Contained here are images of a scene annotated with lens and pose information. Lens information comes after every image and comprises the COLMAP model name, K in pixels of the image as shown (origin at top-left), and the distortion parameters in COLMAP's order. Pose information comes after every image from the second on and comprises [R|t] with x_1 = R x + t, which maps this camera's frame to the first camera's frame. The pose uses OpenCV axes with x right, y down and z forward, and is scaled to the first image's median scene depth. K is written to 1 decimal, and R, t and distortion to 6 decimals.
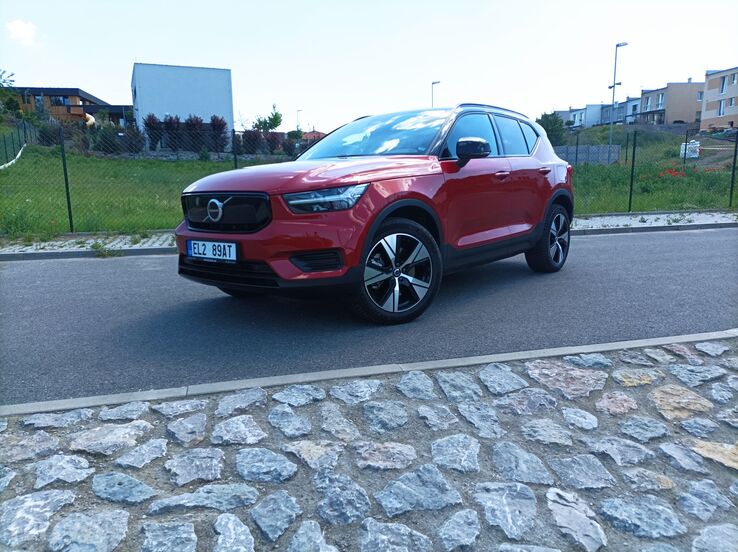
lens RADIAL K [[558.9, 0, 370.3], [0, 558.9, 278.4], [0, 0, 1]] dist [0.046508, -0.033152]
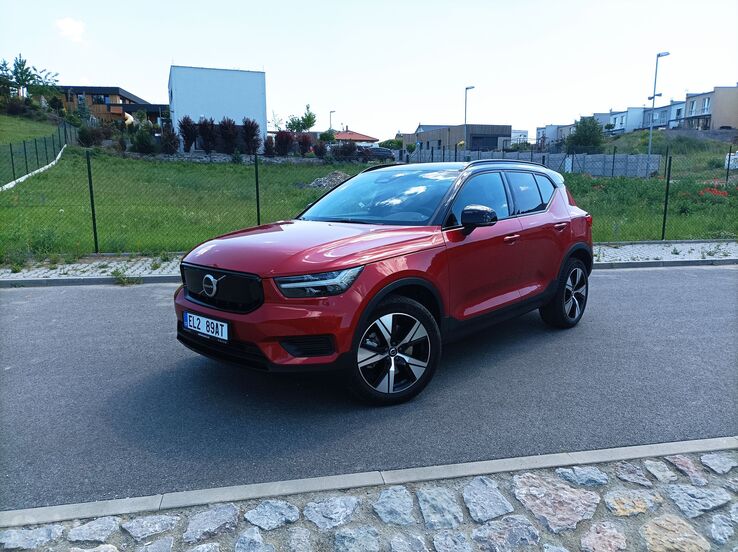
lens RADIAL K [[563.3, 0, 369.0], [0, 563.3, 276.0], [0, 0, 1]] dist [0.026848, -0.005501]
pose [[0.997919, 0.026350, -0.058845, 0.059951], [-0.026143, 0.999649, 0.004287, -0.145541], [0.058937, -0.002740, 0.998258, 0.019448]]
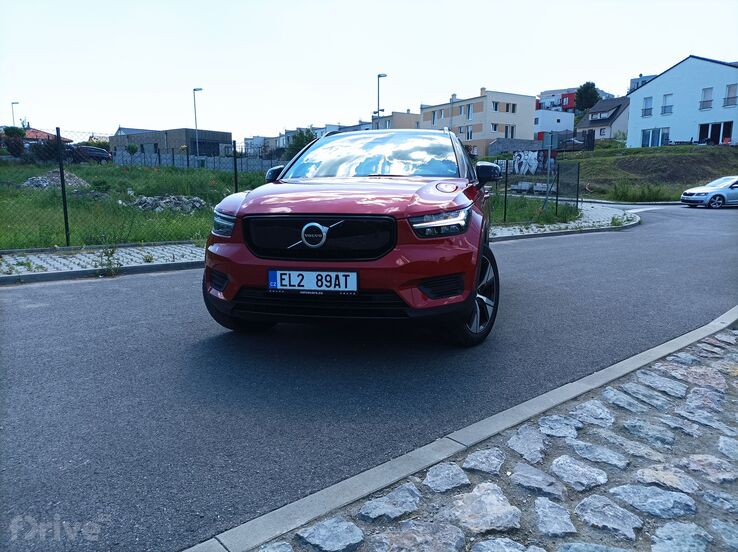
lens RADIAL K [[563.3, 0, 369.0], [0, 563.3, 276.0], [0, 0, 1]] dist [0.026848, -0.005501]
pose [[0.889000, -0.046127, 0.455578, -0.584446], [0.057171, 0.998309, -0.010484, -0.042585], [-0.454324, 0.035367, 0.890134, 0.178705]]
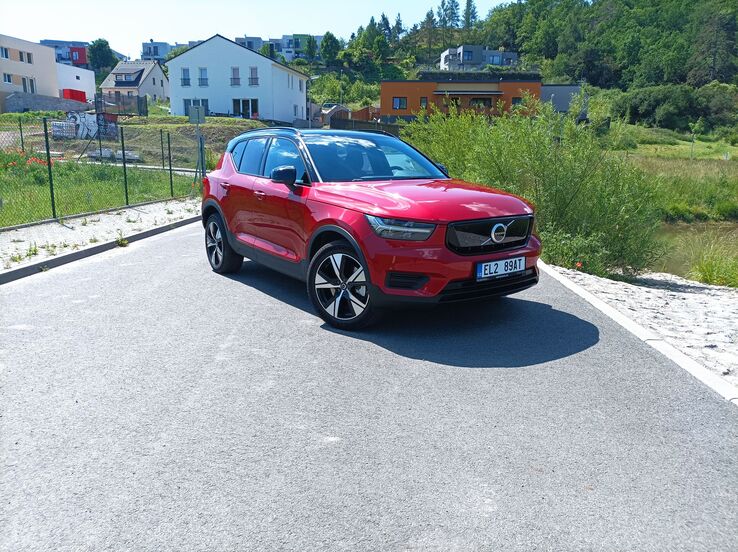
lens RADIAL K [[558.9, 0, 370.3], [0, 558.9, 278.4], [0, 0, 1]] dist [0.046508, -0.033152]
pose [[0.258518, -0.184850, 0.948156, -1.405738], [0.148428, 0.977466, 0.150095, -0.233826], [-0.954535, 0.101931, 0.280129, 0.909495]]
